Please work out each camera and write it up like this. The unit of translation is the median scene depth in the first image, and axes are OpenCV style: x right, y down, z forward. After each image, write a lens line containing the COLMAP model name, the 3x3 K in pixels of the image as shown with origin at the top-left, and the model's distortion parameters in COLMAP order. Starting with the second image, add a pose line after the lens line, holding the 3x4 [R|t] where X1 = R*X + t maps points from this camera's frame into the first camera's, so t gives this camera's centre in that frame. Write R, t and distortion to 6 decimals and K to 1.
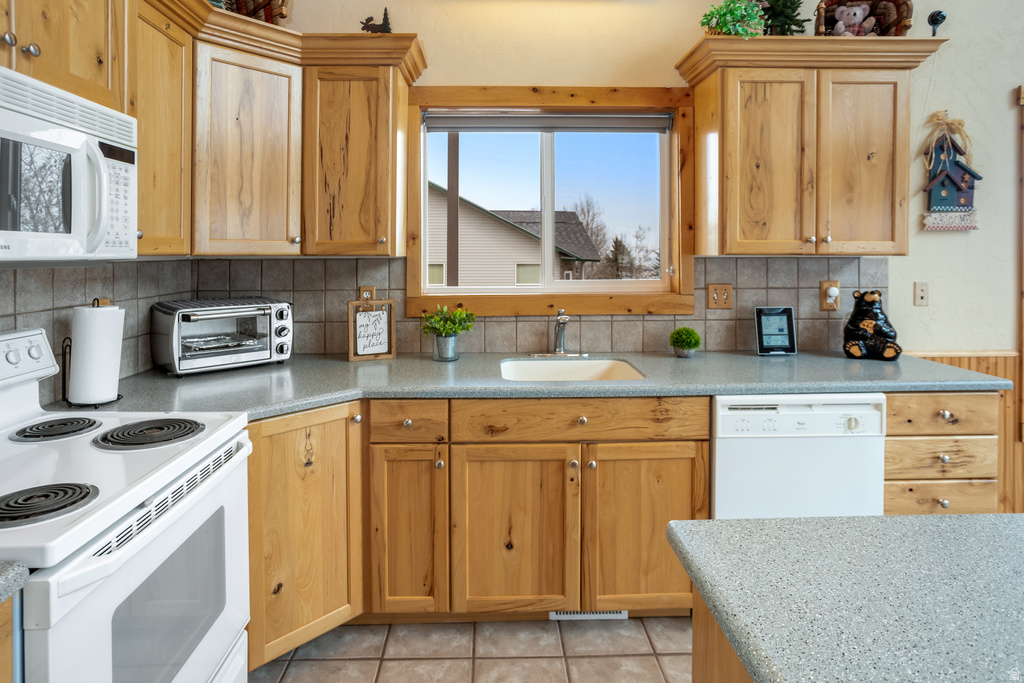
lens RADIAL K [[584.3, 0, 507.4], [0, 584.3, 257.1], [0, 0, 1]] dist [-0.015841, -0.000620]
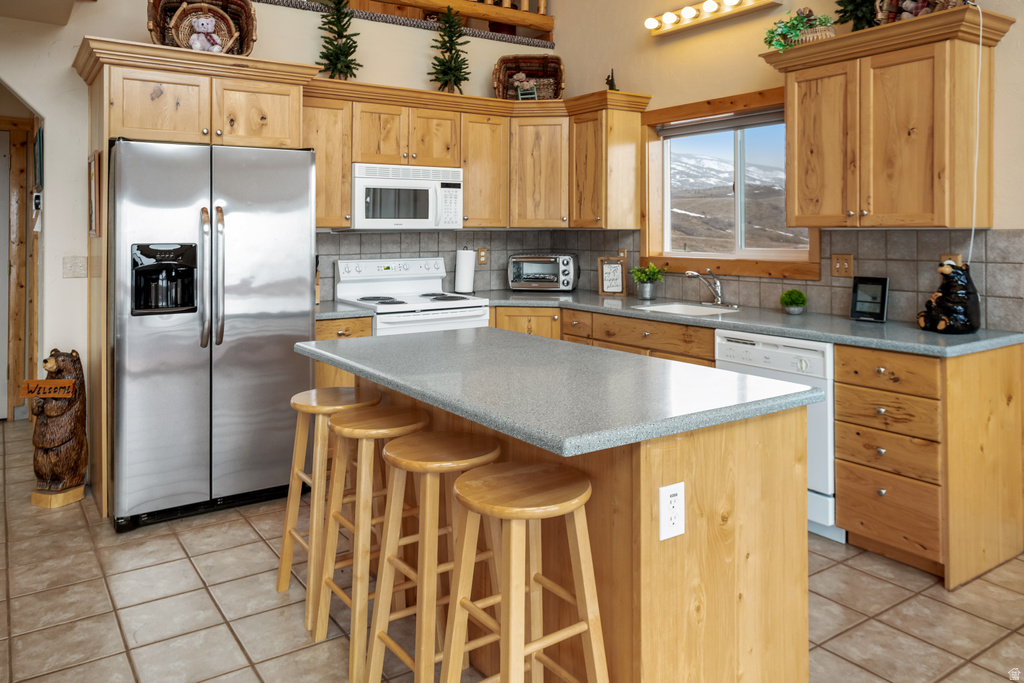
lens RADIAL K [[751.1, 0, 500.3], [0, 751.1, 217.9], [0, 0, 1]] dist [-0.000335, 0.007236]
pose [[0.538471, -0.012731, -0.842548, 1.350344], [-0.006750, 0.999789, -0.019421, 0.011028], [0.842617, 0.016145, 0.538271, -0.338044]]
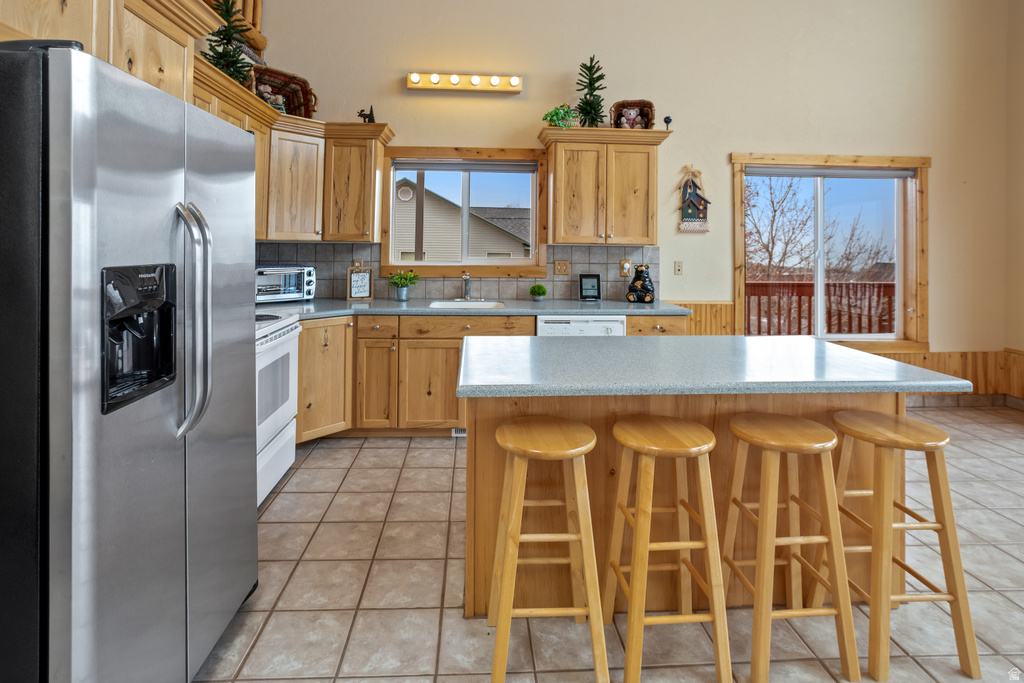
lens RADIAL K [[528.3, 0, 510.3], [0, 528.3, 232.3], [0, 0, 1]] dist [-0.002249, -0.000254]
pose [[0.999167, 0.014111, 0.038293, 0.169155], [-0.012931, 0.999439, -0.030908, 0.013072], [-0.038707, 0.030387, 0.998788, -0.663531]]
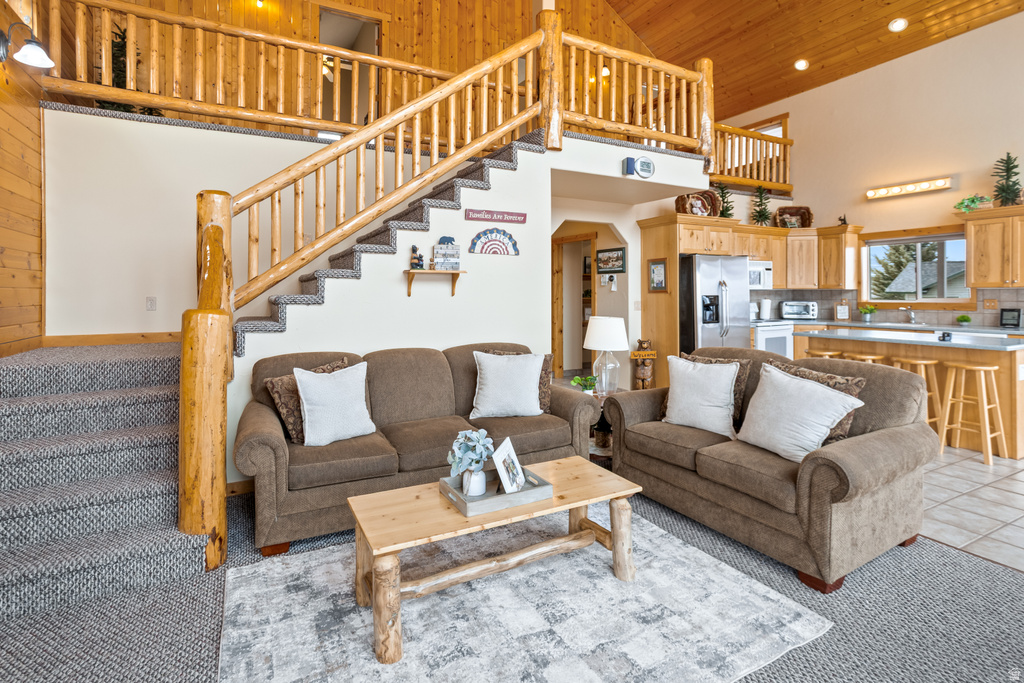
lens RADIAL K [[506.7, 0, 510.4], [0, 506.7, 289.2], [0, 0, 1]] dist [-0.030342, 0.020310]
pose [[0.446120, -0.005552, -0.894956, 1.539982], [-0.001202, 0.999976, -0.006803, 0.022444], [0.894972, 0.004111, 0.446103, -2.035989]]
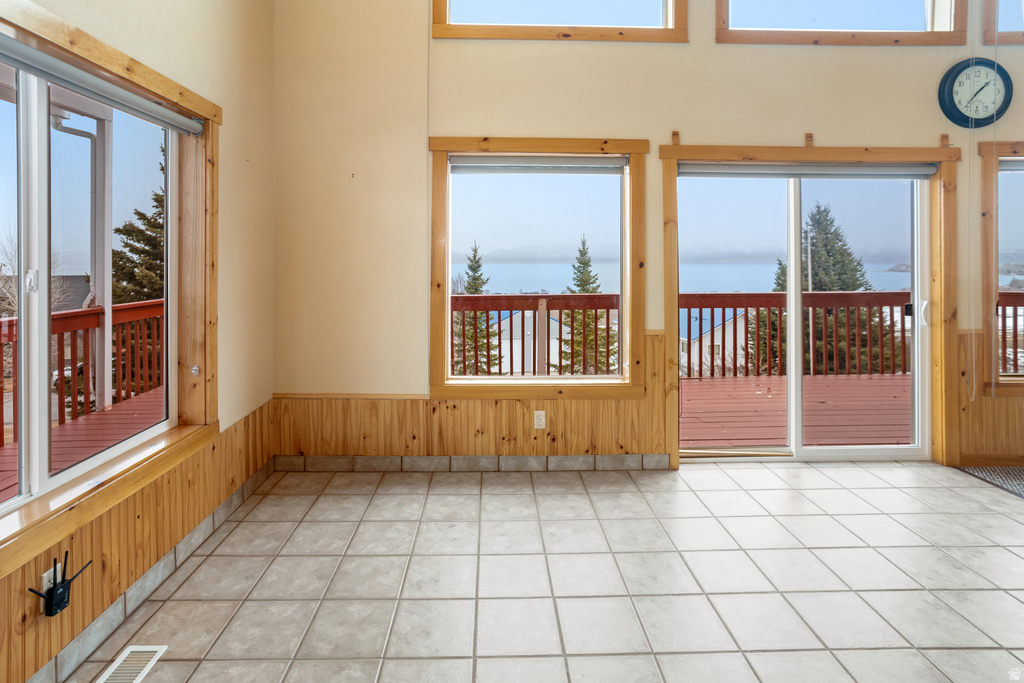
lens RADIAL K [[524.2, 0, 504.2], [0, 524.2, 253.4], [0, 0, 1]] dist [-0.037117, 0.025559]
pose [[0.008805, 0.009730, 0.999914, 0.630621], [0.008104, 0.999919, -0.009802, -0.006560], [-0.999928, 0.008190, 0.008726, 0.525924]]
